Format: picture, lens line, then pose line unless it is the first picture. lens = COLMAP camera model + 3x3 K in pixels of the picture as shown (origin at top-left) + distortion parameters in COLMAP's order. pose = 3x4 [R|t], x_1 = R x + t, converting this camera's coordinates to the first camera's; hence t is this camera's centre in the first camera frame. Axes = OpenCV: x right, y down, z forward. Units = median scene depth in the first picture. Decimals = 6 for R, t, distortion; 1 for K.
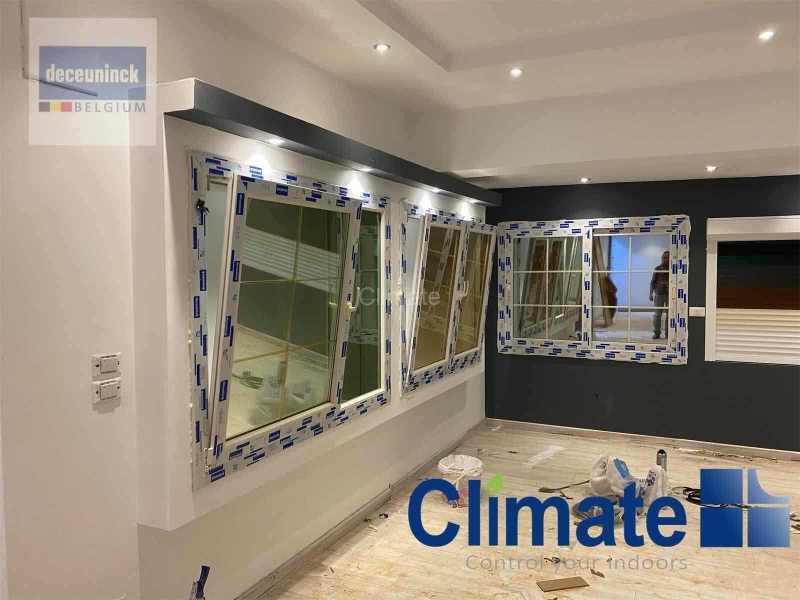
lens RADIAL K [[613.0, 0, 400.0], [0, 613.0, 300.0], [0, 0, 1]] dist [-0.008235, -0.006830]
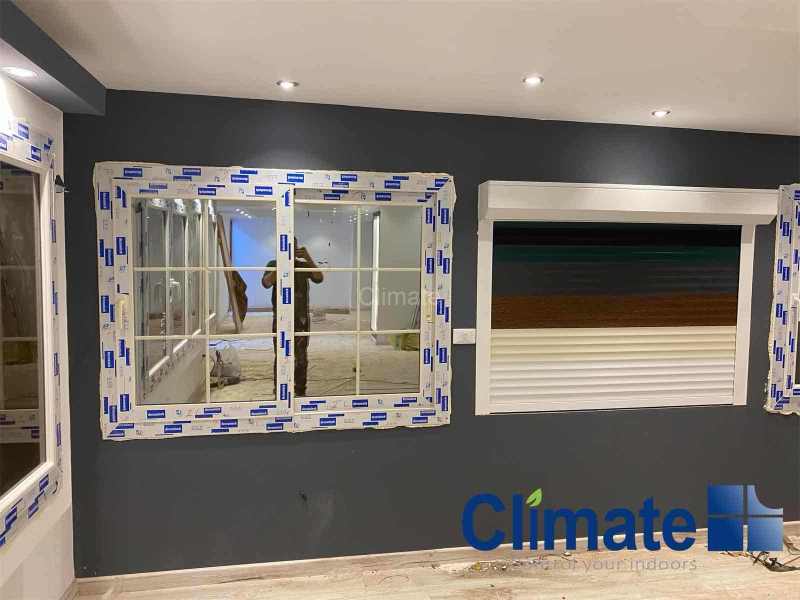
lens RADIAL K [[613.0, 0, 400.0], [0, 613.0, 300.0], [0, 0, 1]] dist [-0.008235, -0.006830]
pose [[0.792442, -0.029669, 0.609225, 0.065227], [0.019073, 0.999533, 0.023868, -0.032255], [-0.609649, -0.007294, 0.792638, 0.551042]]
